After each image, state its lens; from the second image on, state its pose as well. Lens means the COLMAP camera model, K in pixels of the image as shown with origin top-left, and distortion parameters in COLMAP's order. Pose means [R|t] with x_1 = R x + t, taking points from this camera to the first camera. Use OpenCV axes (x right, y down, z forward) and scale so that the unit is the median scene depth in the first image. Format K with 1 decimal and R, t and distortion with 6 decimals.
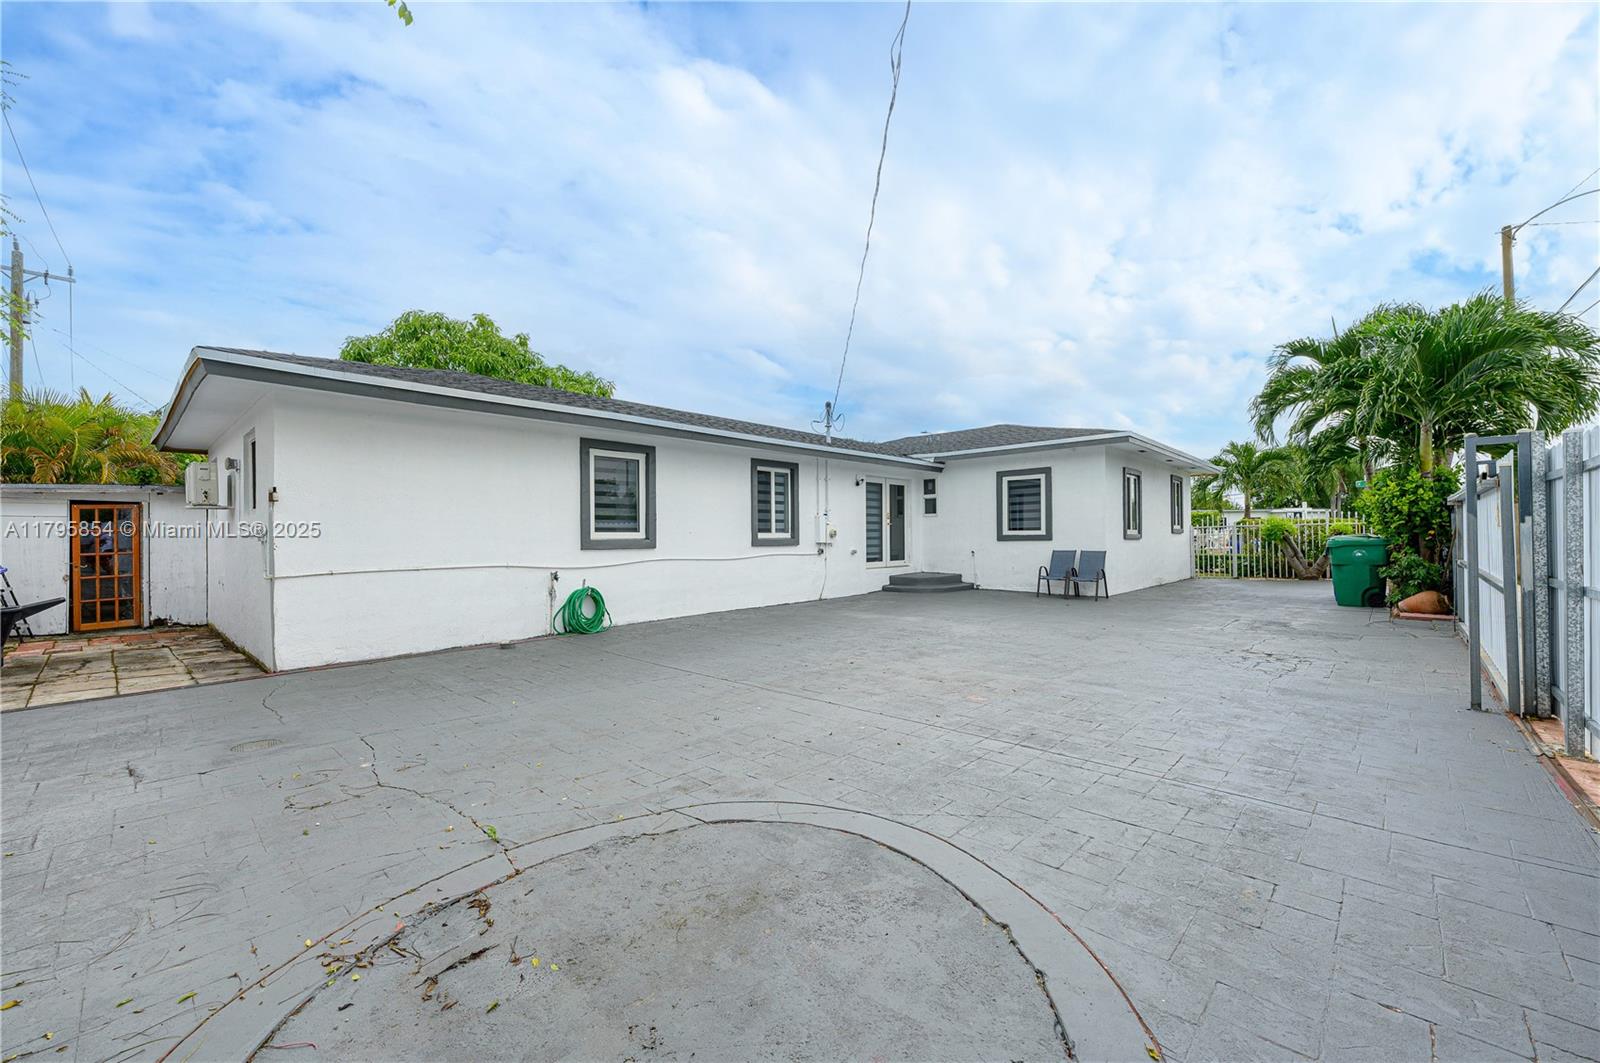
lens RADIAL K [[635.7, 0, 798.8], [0, 635.7, 528.8], [0, 0, 1]] dist [-0.001209, 0.000382]
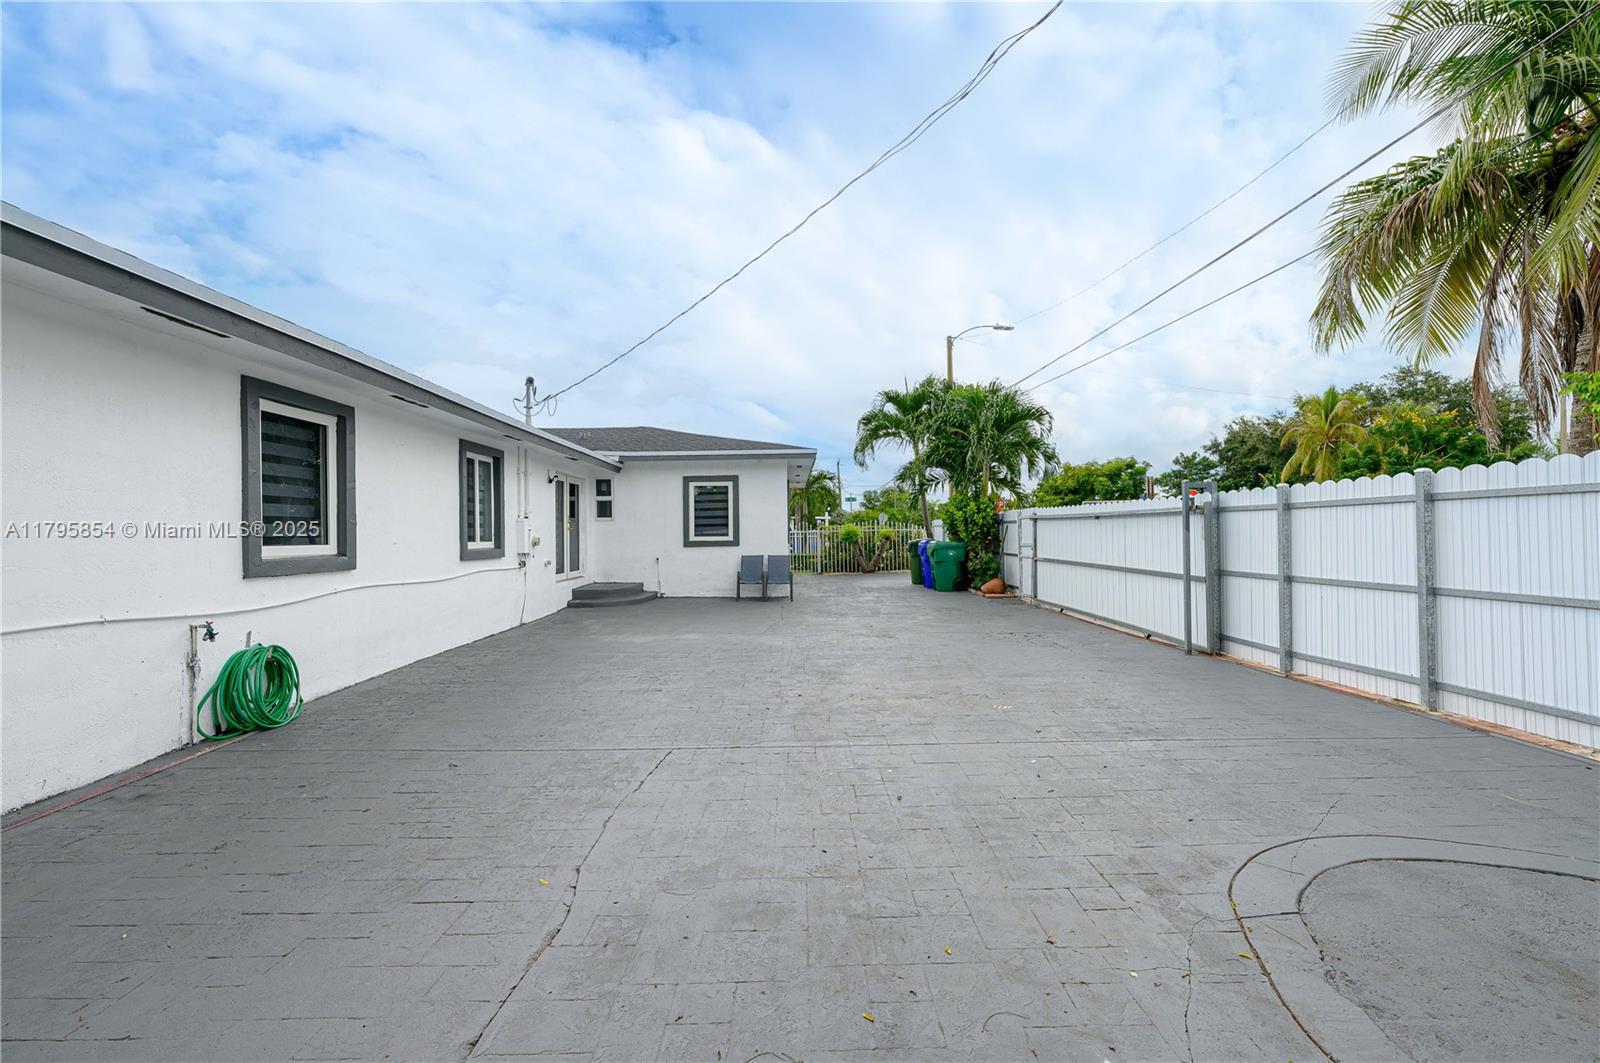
lens RADIAL K [[635.7, 0, 797.5], [0, 635.7, 527.1], [0, 0, 1]] dist [-0.001209, 0.000382]
pose [[0.722685, 0.006870, 0.691143, -0.300044], [-0.003706, 0.999975, -0.006065, -0.007991], [-0.691167, 0.001822, 0.722693, 0.215191]]
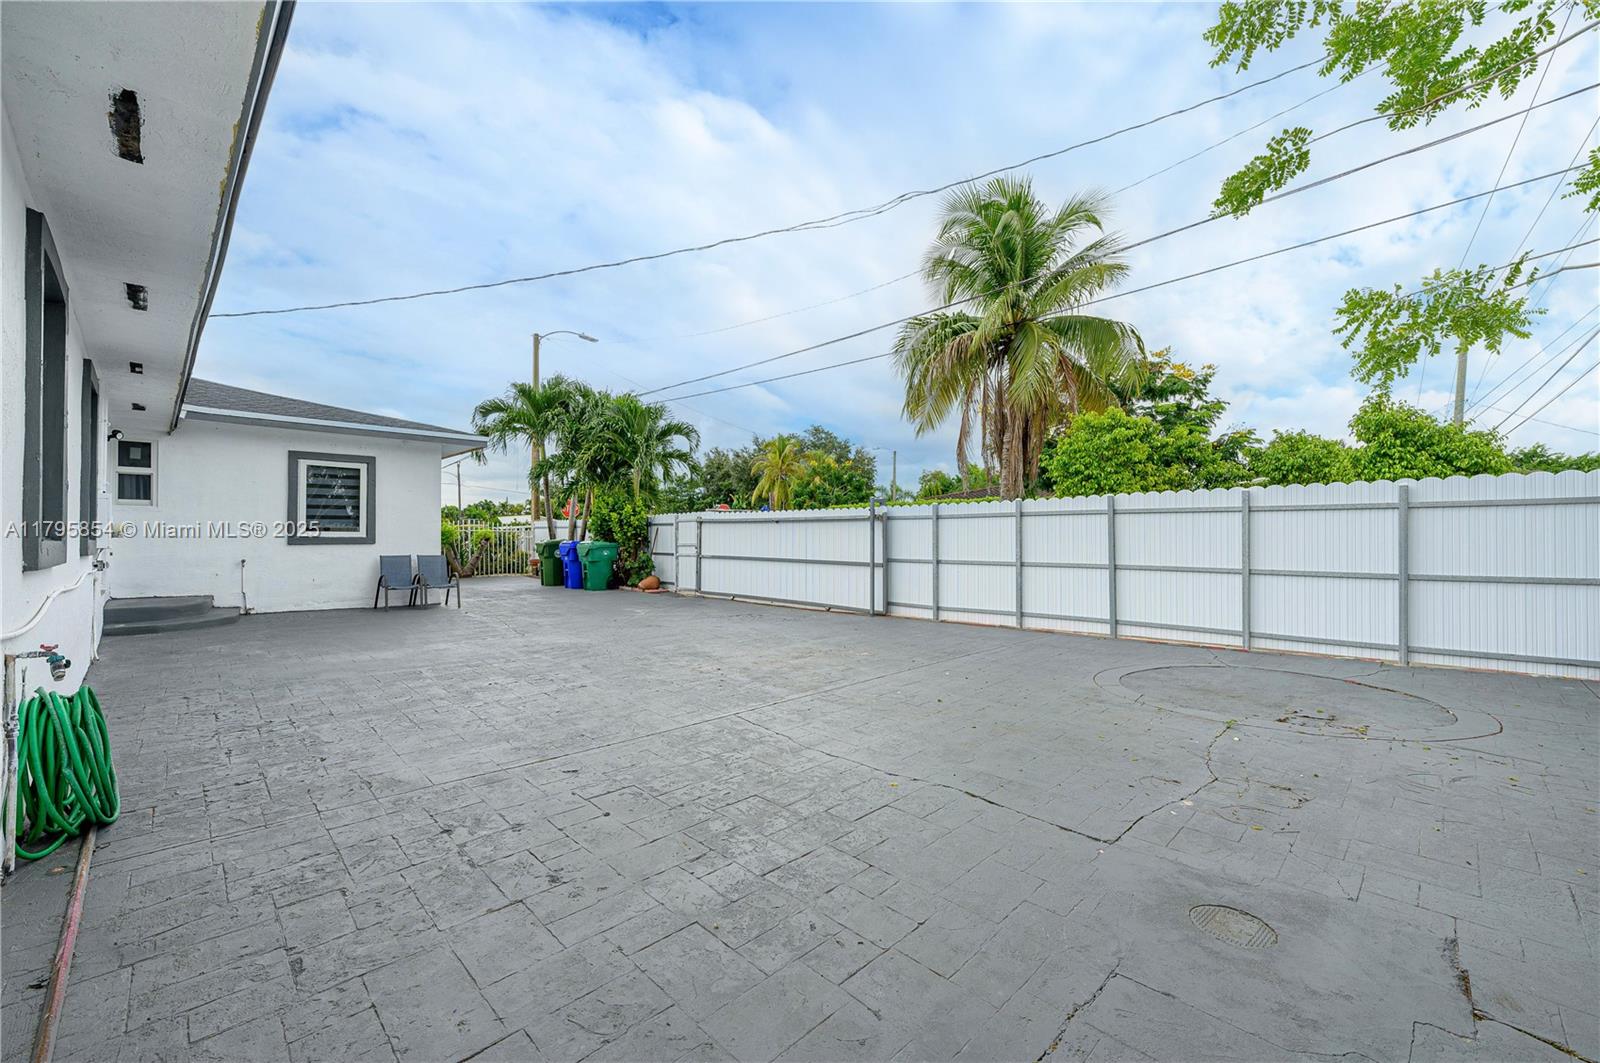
lens RADIAL K [[635.7, 0, 799.2], [0, 635.7, 528.4], [0, 0, 1]] dist [-0.001209, 0.000382]
pose [[0.025499, 0.025272, 0.999355, -0.510620], [-0.017122, 0.999545, -0.024840, 0.010512], [-0.999528, -0.016477, 0.025921, 0.493030]]
